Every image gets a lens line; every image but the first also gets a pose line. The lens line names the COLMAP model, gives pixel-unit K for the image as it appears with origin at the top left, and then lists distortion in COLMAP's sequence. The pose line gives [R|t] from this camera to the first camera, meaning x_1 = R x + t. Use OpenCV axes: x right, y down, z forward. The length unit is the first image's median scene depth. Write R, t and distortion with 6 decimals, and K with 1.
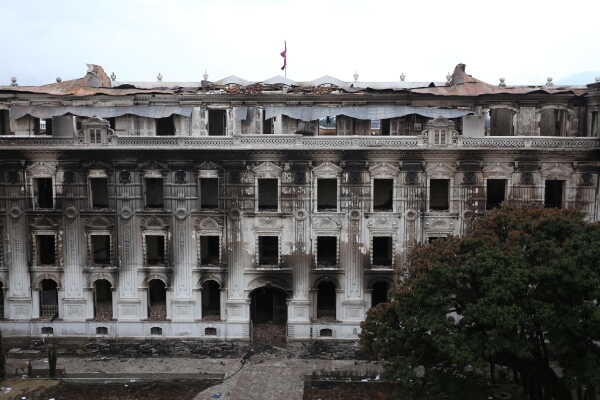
lens RADIAL K [[649.8, 0, 299.5], [0, 649.8, 194.3], [0, 0, 1]] dist [0.037162, 0.024735]
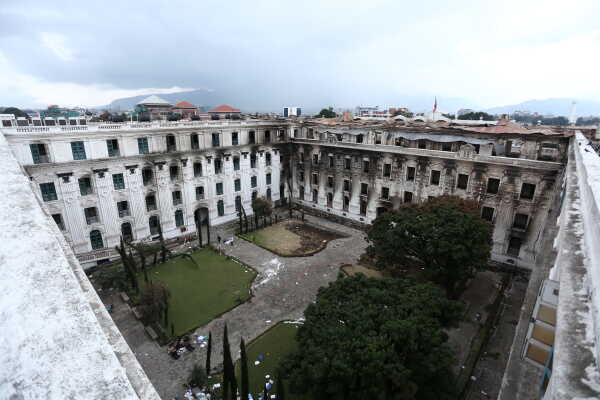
lens RADIAL K [[292.6, 0, 300.3], [0, 292.6, 195.2], [0, 0, 1]] dist [-0.074208, 0.035874]
pose [[0.754554, 0.183149, -0.630162, 0.402830], [-0.075743, 0.978154, 0.193594, -0.093973], [0.651852, -0.098347, 0.751942, -0.031642]]
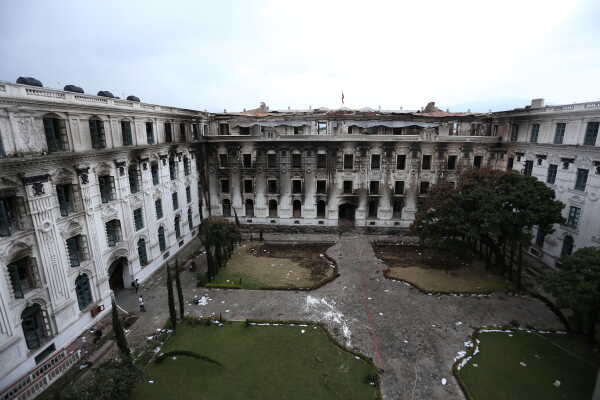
lens RADIAL K [[292.6, 0, 300.3], [0, 292.6, 195.2], [0, 0, 1]] dist [-0.074208, 0.035874]
pose [[0.999413, 0.005071, -0.033894, -0.176494], [-0.001117, 0.993289, 0.115656, -0.001266], [0.034253, -0.115550, 0.992711, 0.001792]]
